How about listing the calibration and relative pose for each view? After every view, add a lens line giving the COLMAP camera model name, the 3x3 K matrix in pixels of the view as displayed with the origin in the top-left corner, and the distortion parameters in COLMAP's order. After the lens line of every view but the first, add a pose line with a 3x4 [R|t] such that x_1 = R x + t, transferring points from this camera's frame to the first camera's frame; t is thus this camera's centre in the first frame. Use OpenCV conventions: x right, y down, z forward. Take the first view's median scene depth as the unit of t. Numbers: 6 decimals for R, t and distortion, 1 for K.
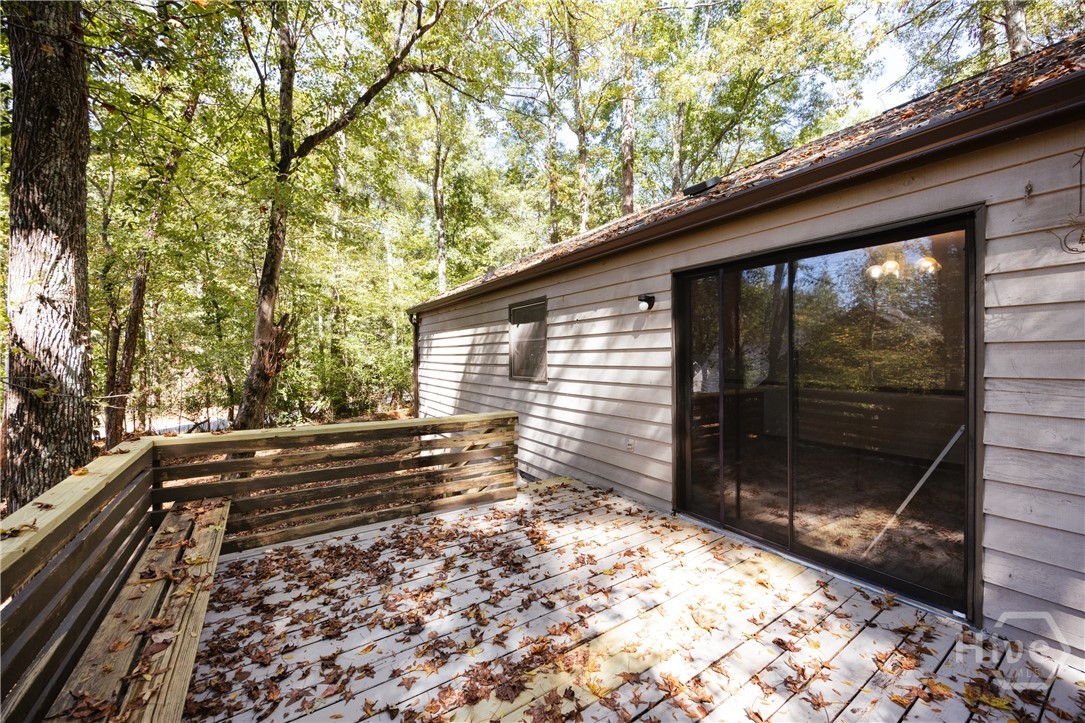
lens RADIAL K [[423.2, 0, 545.4], [0, 423.2, 359.2], [0, 0, 1]] dist [0.001178, 0.000140]
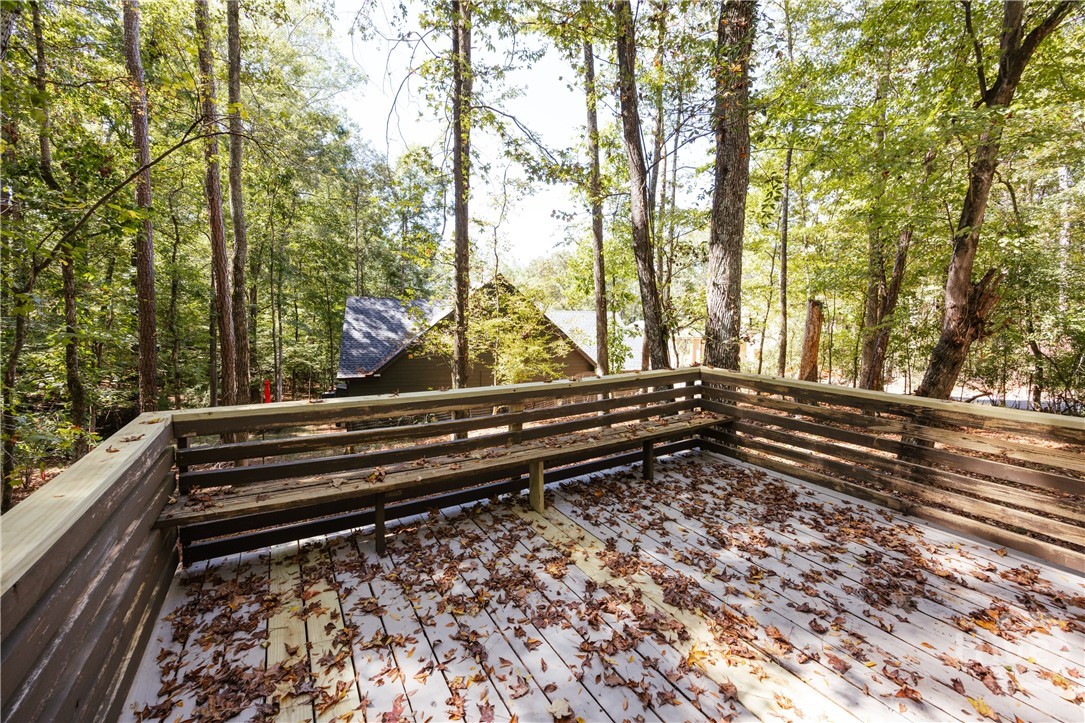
lens RADIAL K [[423.2, 0, 521.7], [0, 423.2, 335.2], [0, 0, 1]] dist [0.001178, 0.000140]
pose [[-0.087067, 0.036083, -0.995549, 0.763462], [-0.017980, 0.999124, 0.037785, 0.018081], [0.996040, 0.021190, -0.086342, 0.475067]]
